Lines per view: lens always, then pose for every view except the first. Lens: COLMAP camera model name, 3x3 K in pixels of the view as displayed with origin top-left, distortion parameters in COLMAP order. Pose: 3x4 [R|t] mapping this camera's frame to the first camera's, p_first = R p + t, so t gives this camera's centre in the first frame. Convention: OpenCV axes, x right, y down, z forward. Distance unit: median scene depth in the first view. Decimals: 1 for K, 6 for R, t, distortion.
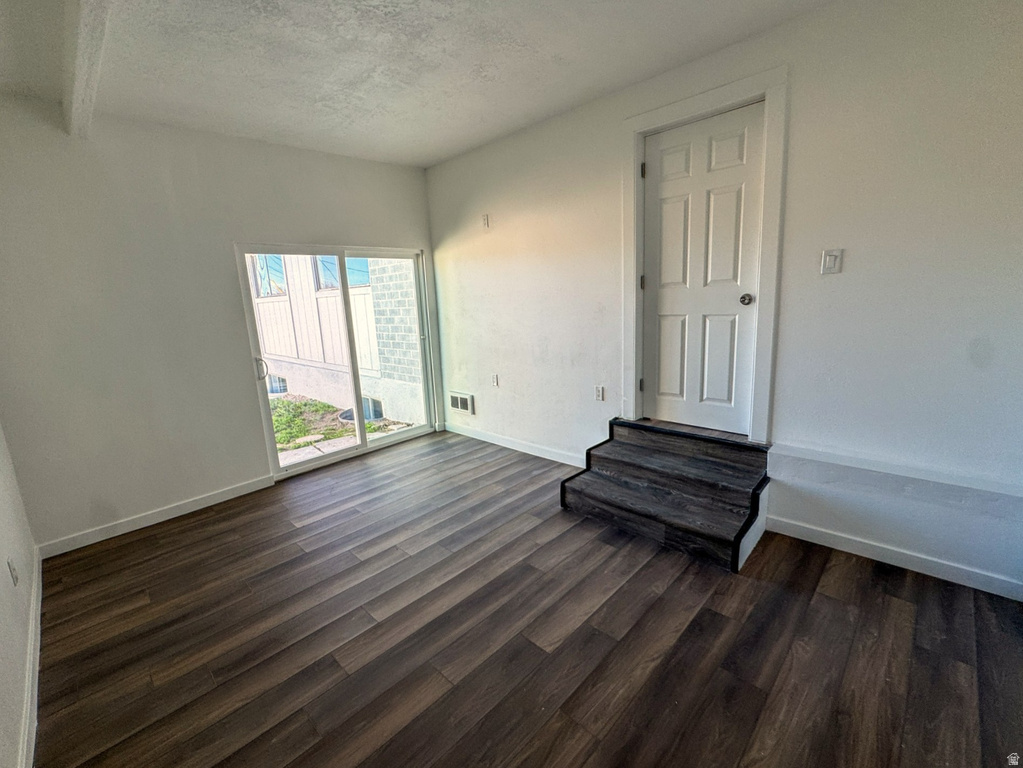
lens RADIAL K [[443.5, 0, 507.8], [0, 443.5, 381.8], [0, 0, 1]] dist [0.001194, 0.000139]
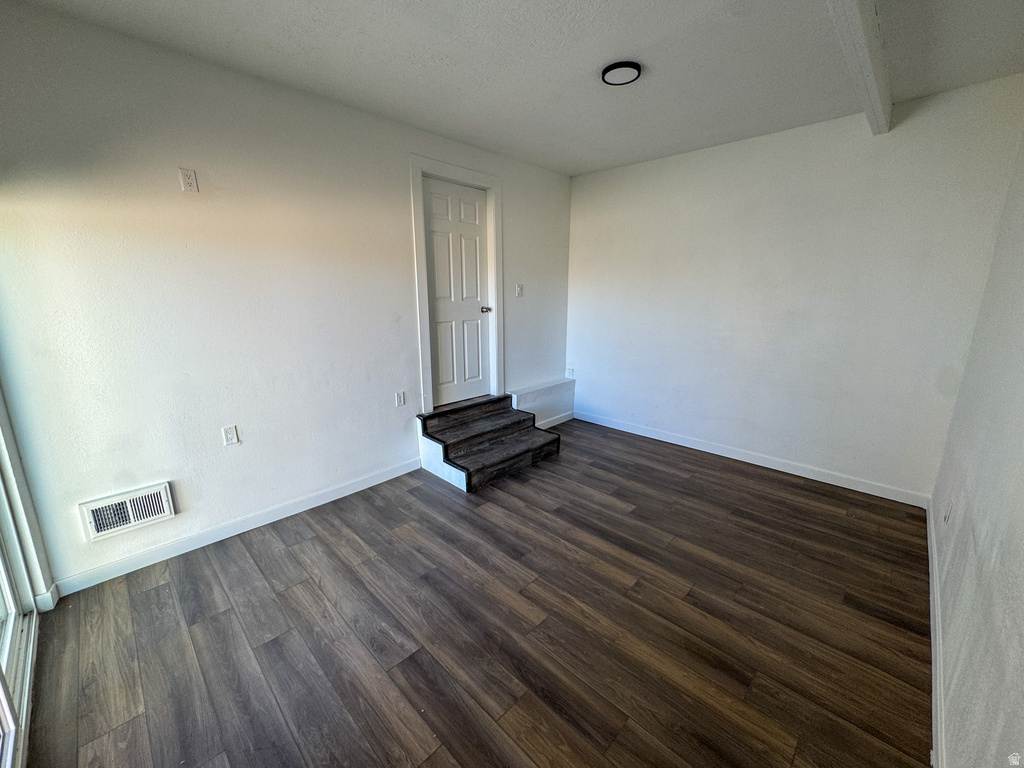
lens RADIAL K [[415.7, 0, 509.0], [0, 415.7, 382.8], [0, 0, 1]] dist [-0.002736, 0.000159]
pose [[-0.010743, -0.158720, 0.987265, -0.927098], [0.195620, 0.967911, 0.157737, -0.140808], [-0.980621, 0.194823, 0.020651, 0.877197]]
